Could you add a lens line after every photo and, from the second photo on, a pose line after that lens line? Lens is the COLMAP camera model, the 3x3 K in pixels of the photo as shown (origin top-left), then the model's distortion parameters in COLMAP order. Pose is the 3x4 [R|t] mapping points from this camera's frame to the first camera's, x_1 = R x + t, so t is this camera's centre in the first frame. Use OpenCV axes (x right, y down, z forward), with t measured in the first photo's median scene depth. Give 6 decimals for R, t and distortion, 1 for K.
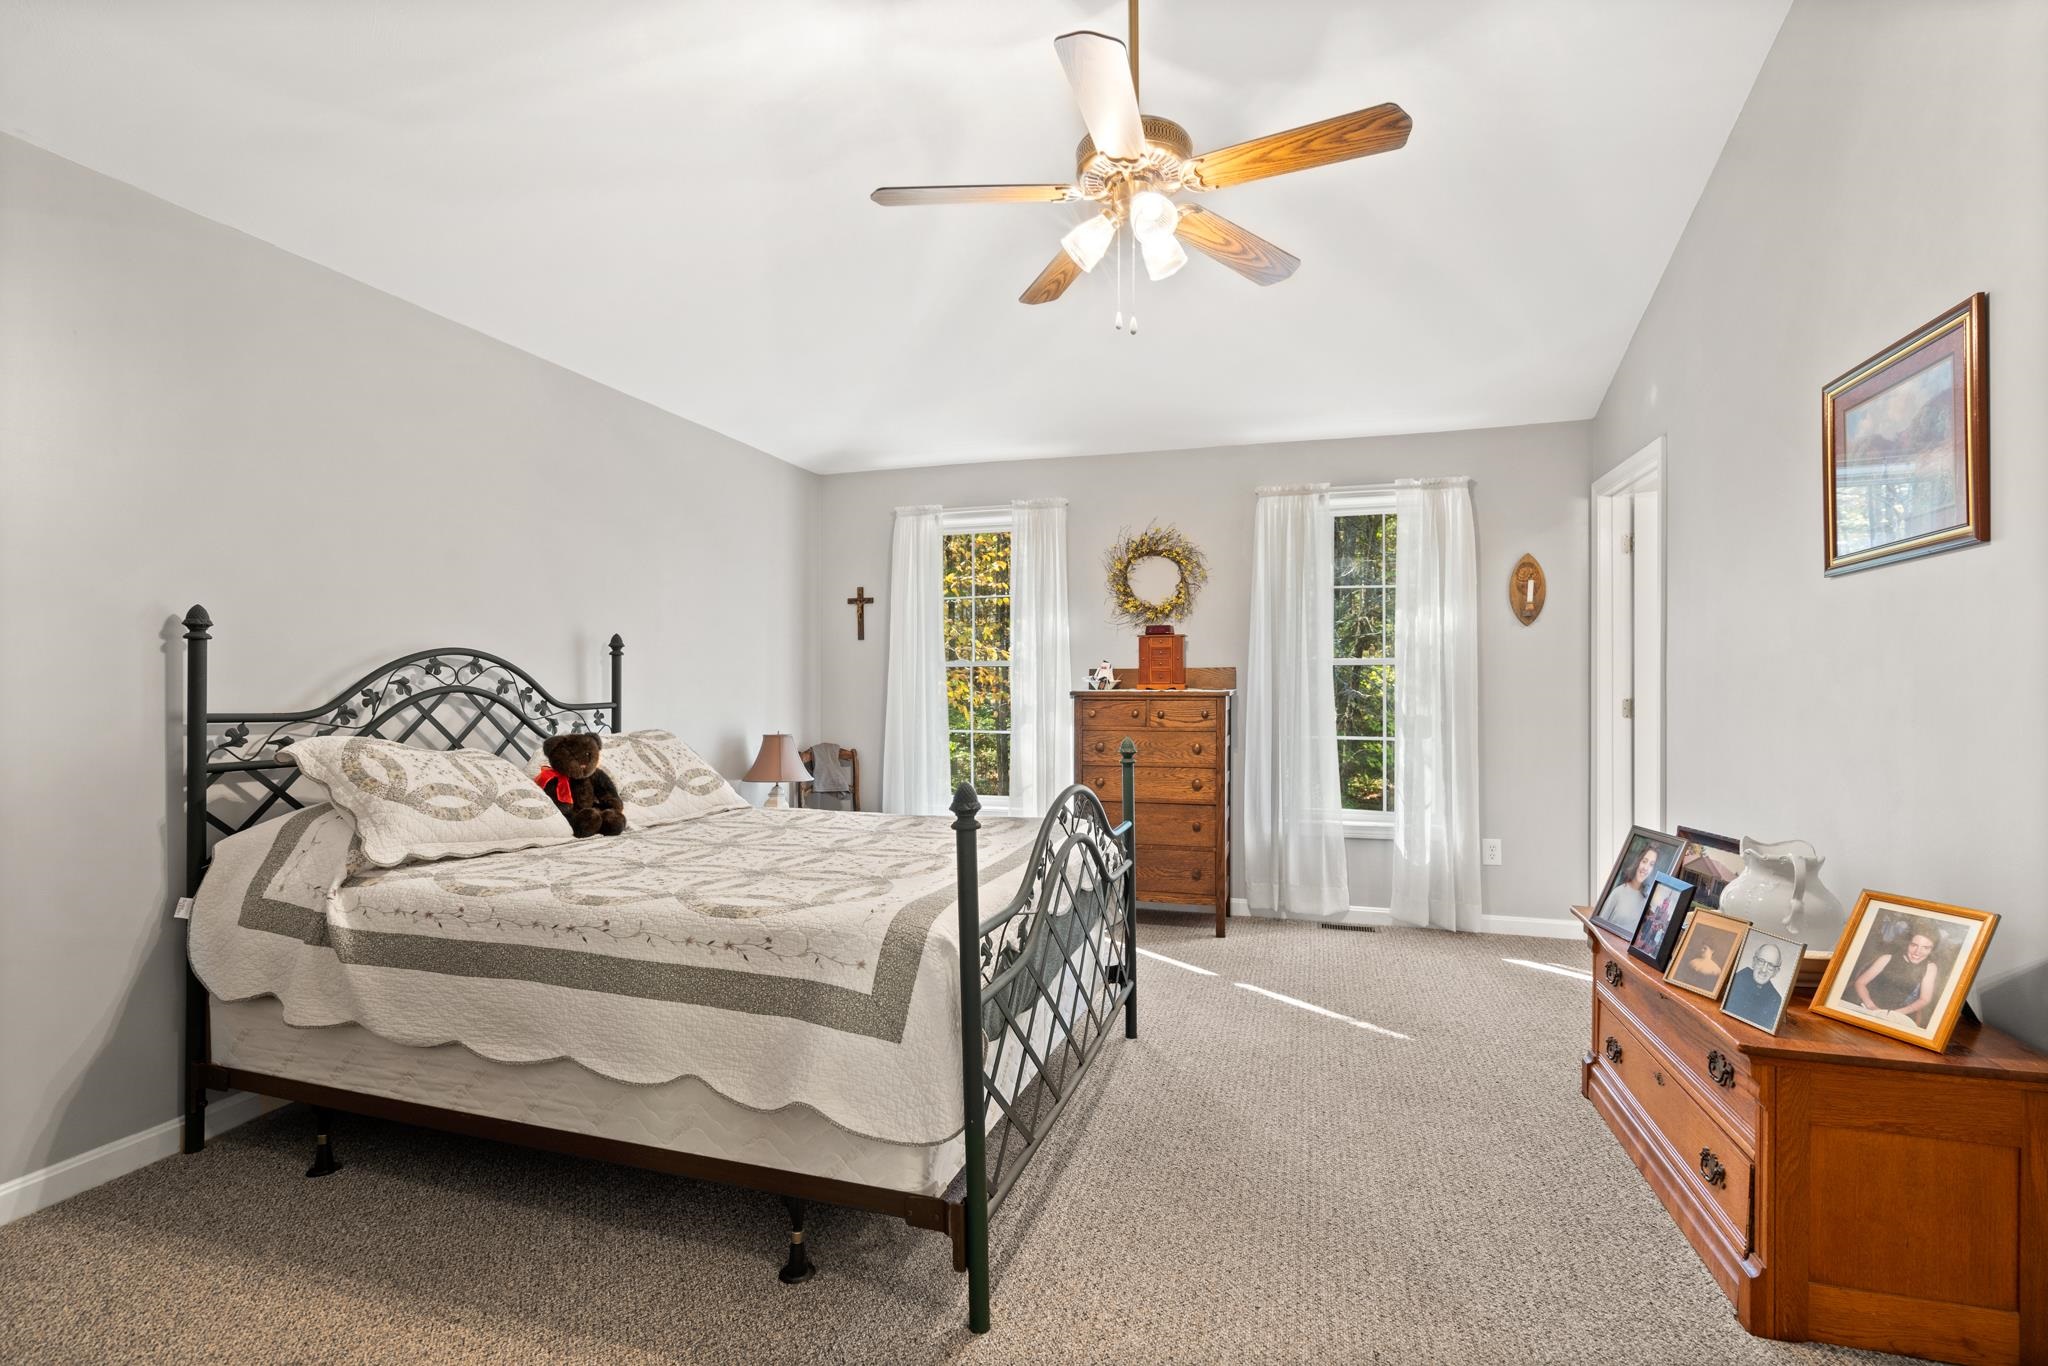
lens RADIAL K [[938.6, 0, 1019.2], [0, 938.6, 691.6], [0, 0, 1]] dist [-0.000808, -0.000043]
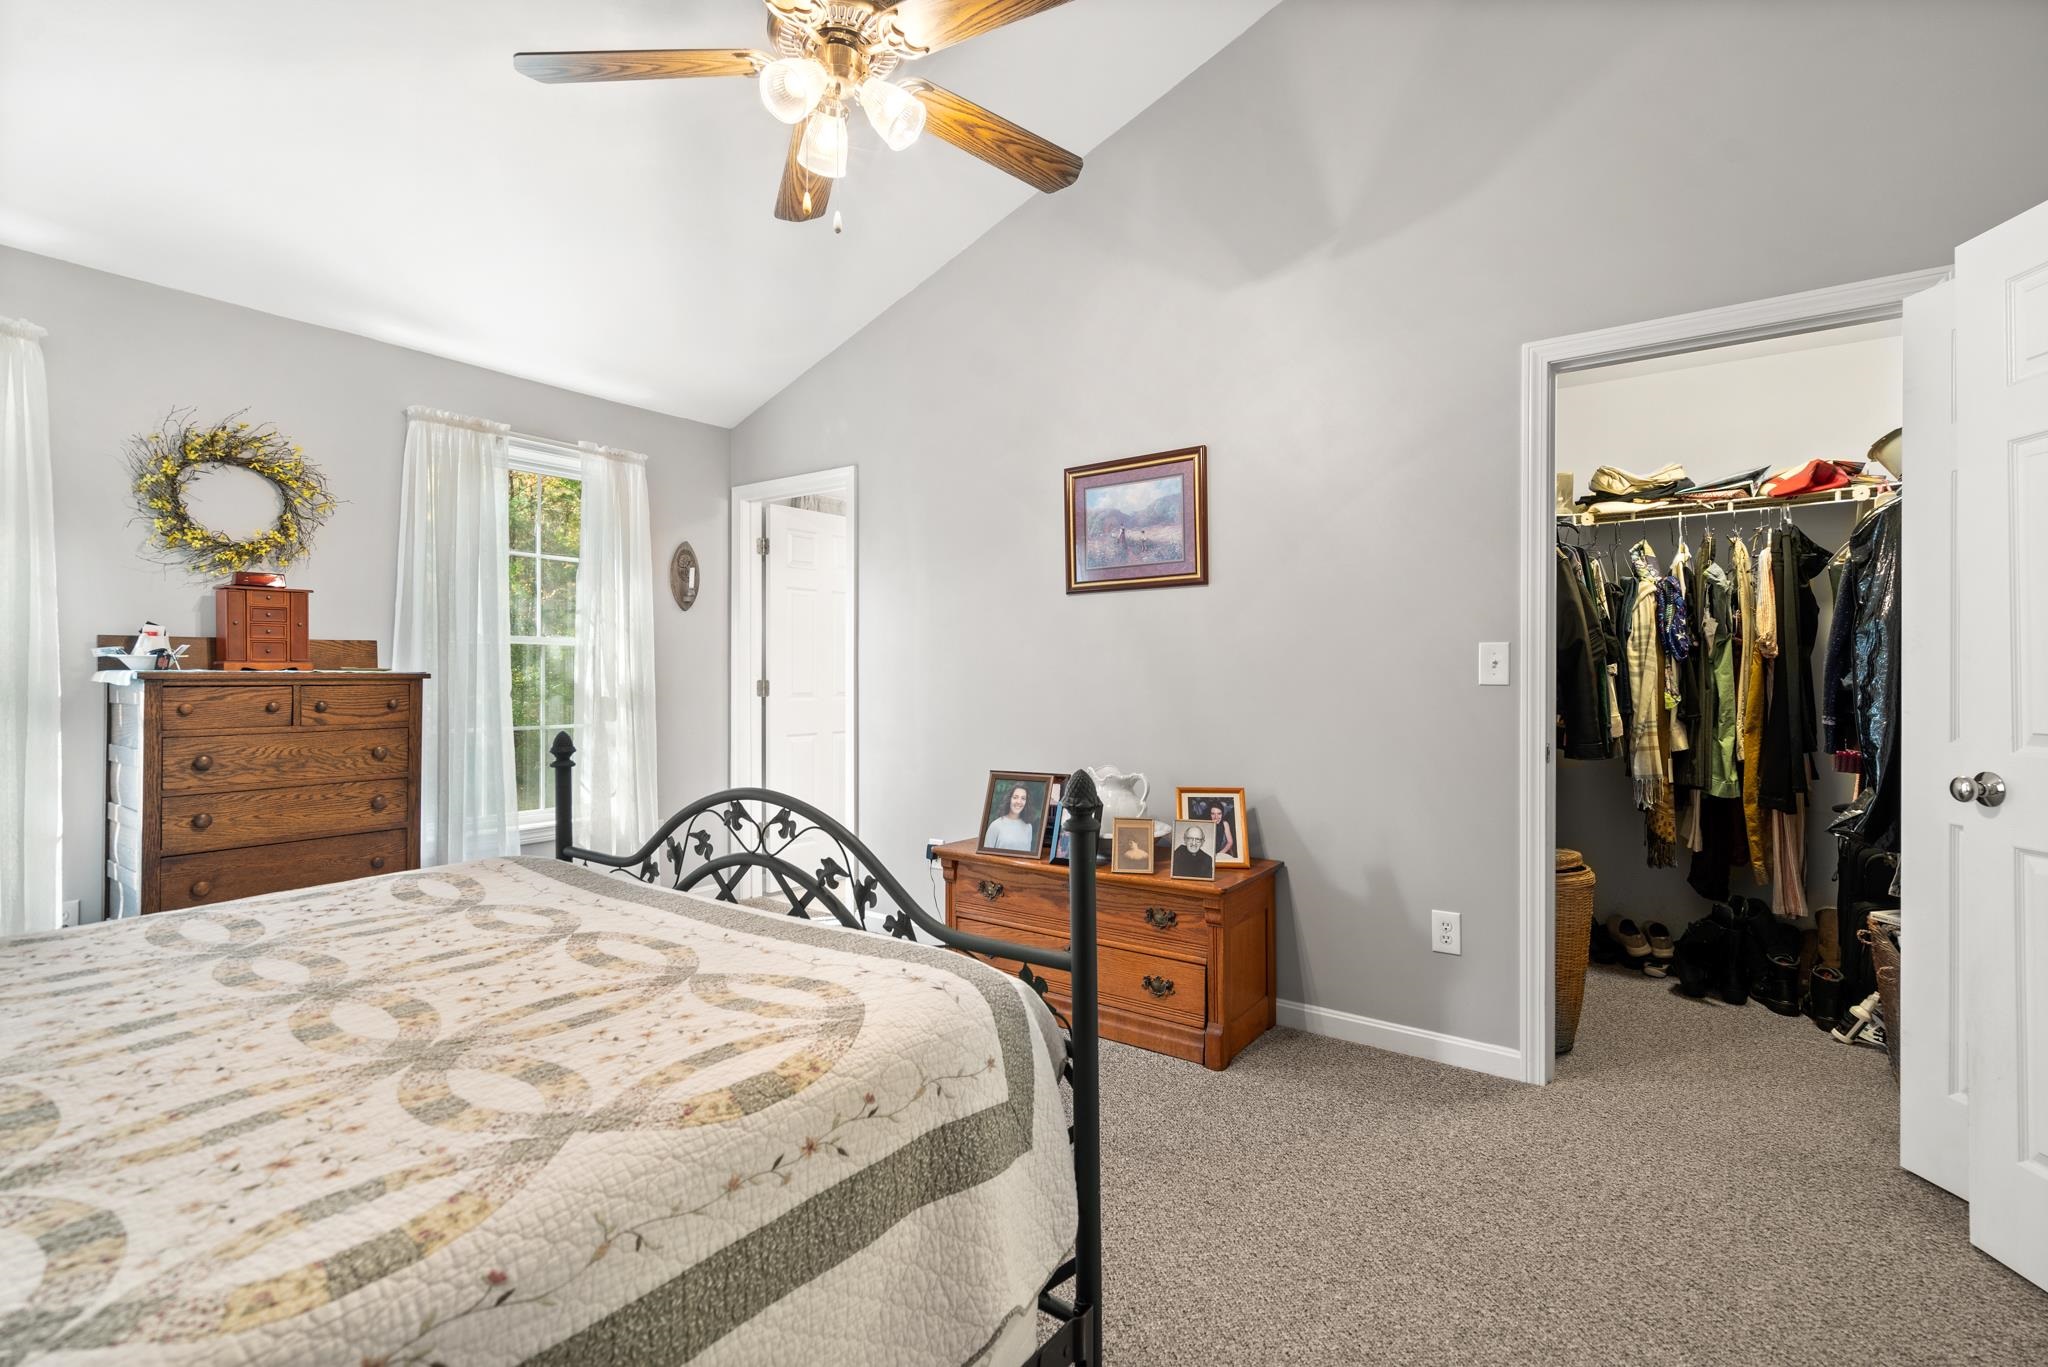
lens RADIAL K [[936.3, 0, 1016.5], [0, 936.3, 673.7], [0, 0, 1]] dist [-0.009795, 0.000025]
pose [[0.331810, 0.002252, 0.943344, -0.318560], [0.005846, 0.999973, -0.004444, 0.006865], [-0.943328, 0.006989, 0.331788, 0.307263]]
